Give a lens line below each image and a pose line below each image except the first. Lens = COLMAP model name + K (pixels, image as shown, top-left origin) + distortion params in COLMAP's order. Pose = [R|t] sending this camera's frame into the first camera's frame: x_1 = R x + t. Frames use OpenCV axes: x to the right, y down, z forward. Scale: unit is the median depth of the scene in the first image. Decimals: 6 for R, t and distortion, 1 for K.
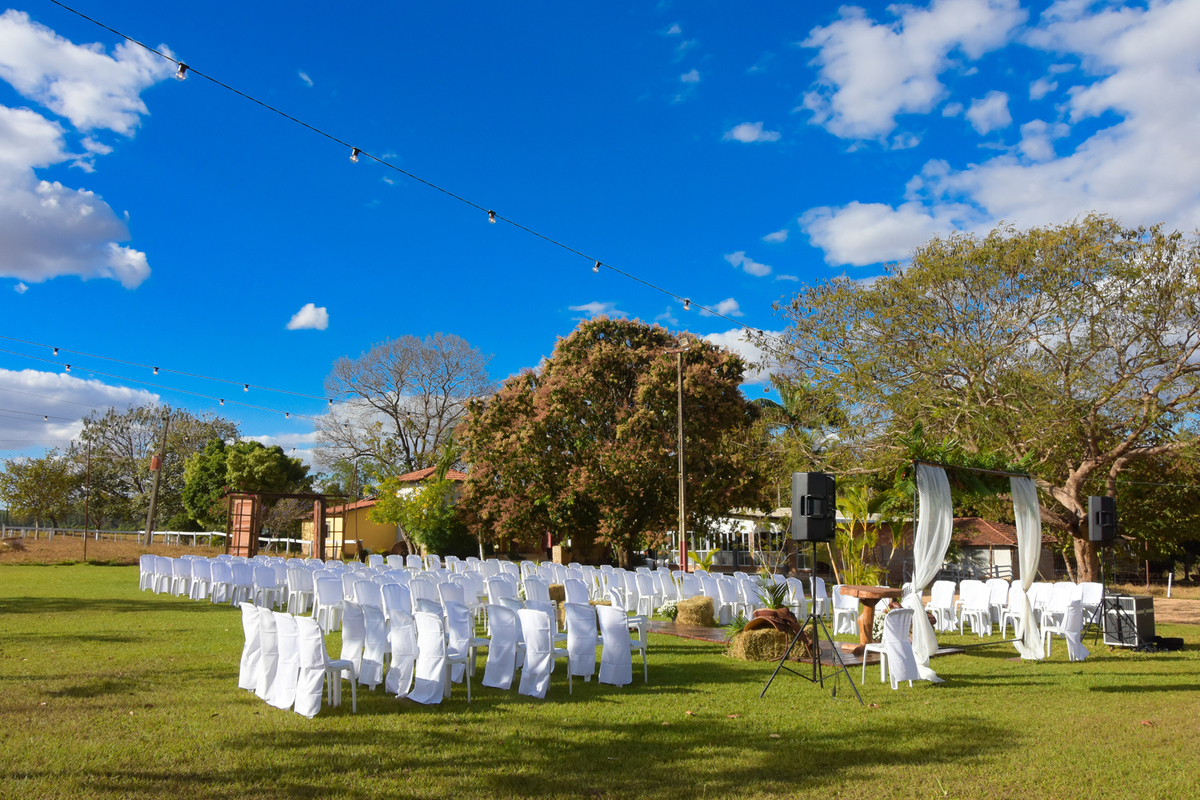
lens RADIAL K [[956.5, 0, 603.4], [0, 956.5, 392.9], [0, 0, 1]] dist [-0.004734, -0.003898]
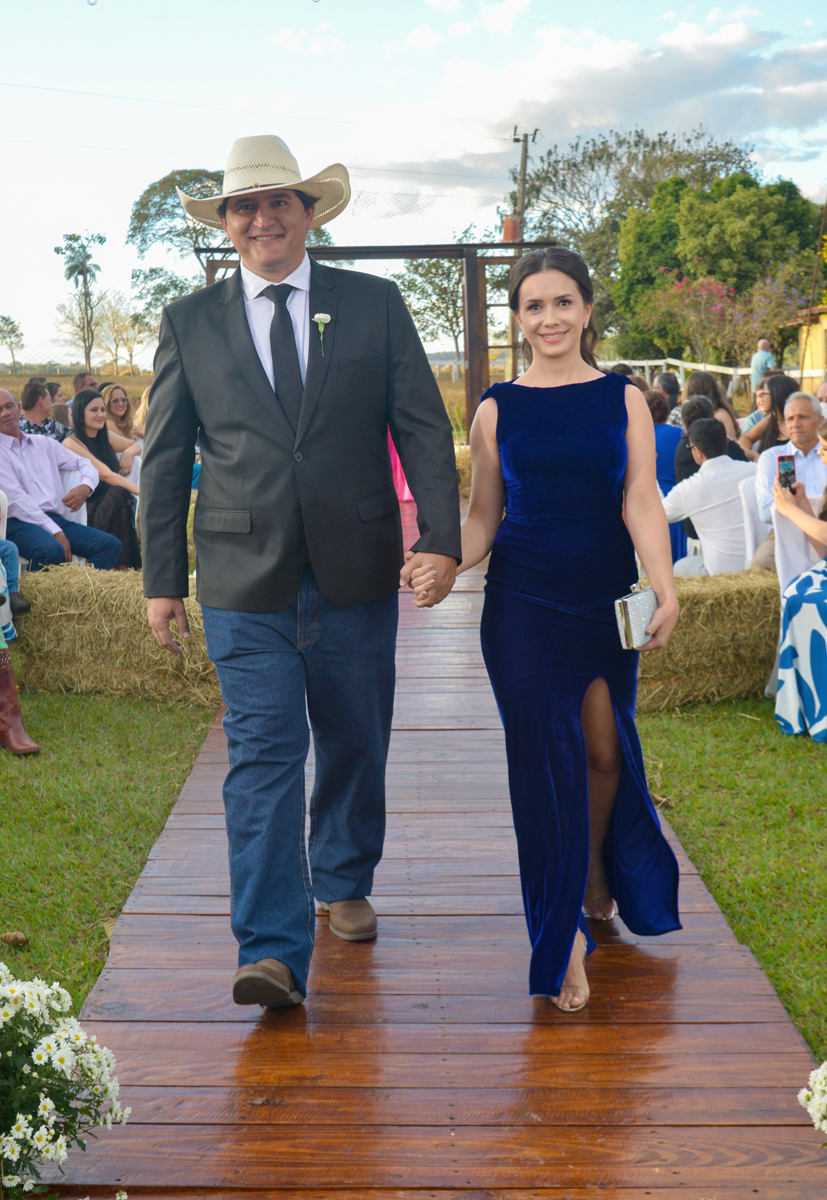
lens RADIAL K [[1618.5, 0, 407.6], [0, 1618.5, 559.4], [0, 0, 1]] dist [-0.025525, 0.000000]
pose [[0.784153, 0.046918, -0.618791, 0.045800], [0.119240, 0.967166, 0.224438, 0.057574], [0.609004, -0.249779, 0.752811, 0.351613]]
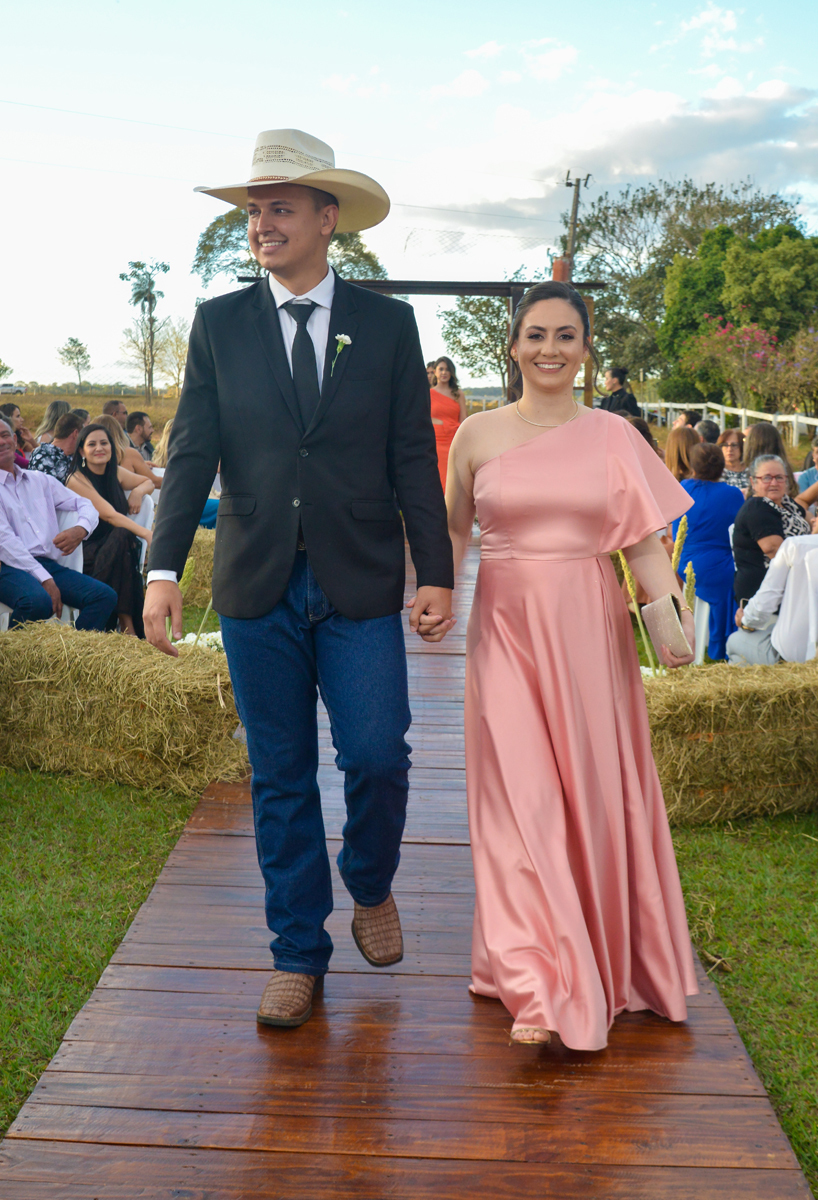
lens RADIAL K [[1547.3, 0, 418.7], [0, 1547.3, 561.7], [0, 0, 1]] dist [-0.016706, 0.000000]
pose [[0.769227, 0.068066, -0.635340, 0.031319], [0.086341, 0.974119, 0.208896, 0.059281], [0.633115, -0.215544, 0.743442, 0.373017]]
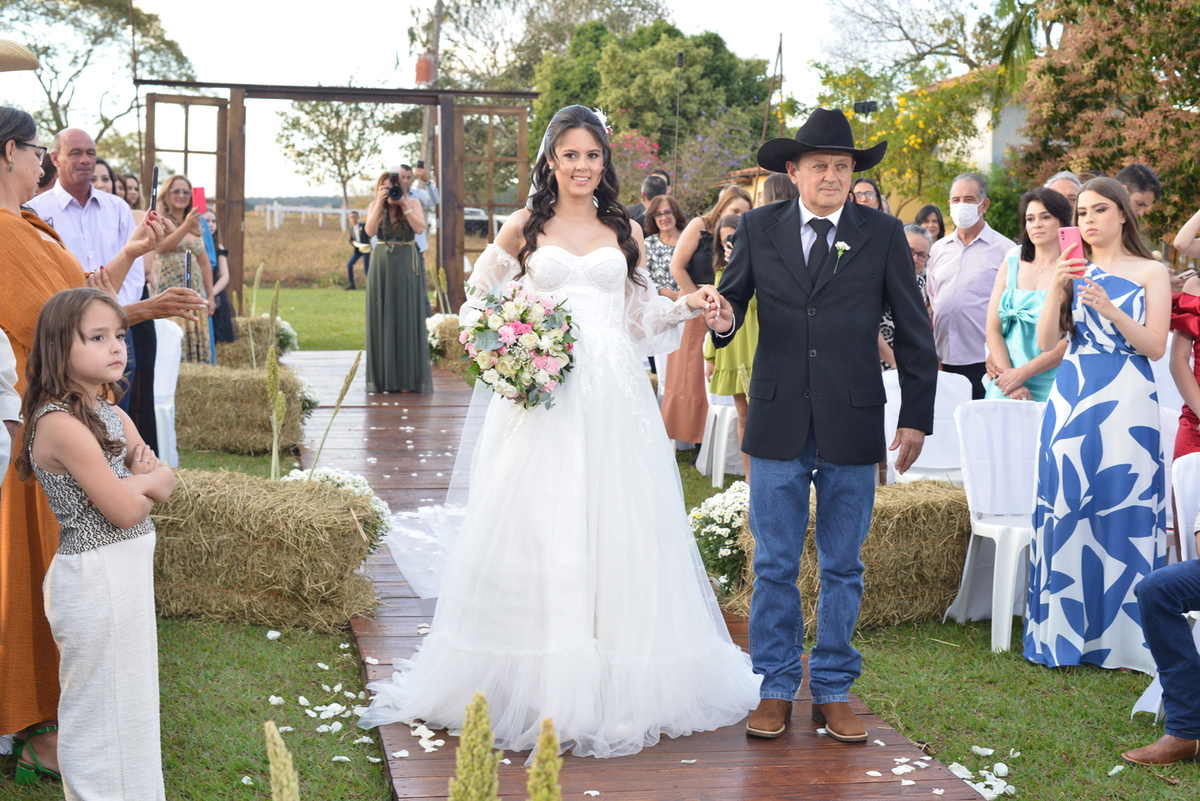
lens RADIAL K [[1766.2, 0, 593.1], [0, 1766.2, 368.5], [0, 0, 1]] dist [0.002171, 0.000000]
pose [[0.883503, 0.044630, -0.466295, 0.021818], [0.061138, 0.975949, 0.209250, 0.053547], [0.464419, -0.213381, 0.859525, 0.343241]]
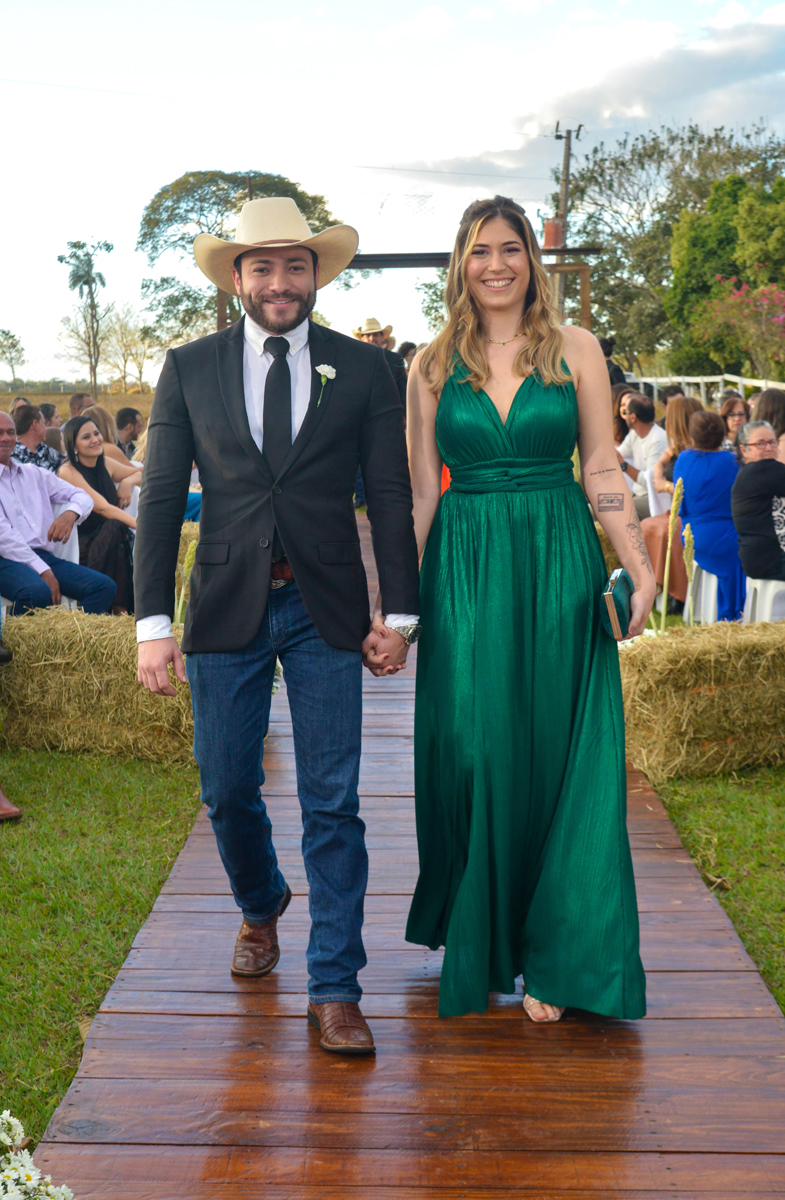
lens RADIAL K [[1765.7, 0, 378.2], [0, 1765.7, 550.6], [0, 0, 1]] dist [-0.016553, 0.000000]
pose [[0.761838, 0.032925, -0.646930, 0.044241], [0.125043, 0.972448, 0.196745, 0.057592], [0.635584, -0.230782, 0.736731, 0.354958]]
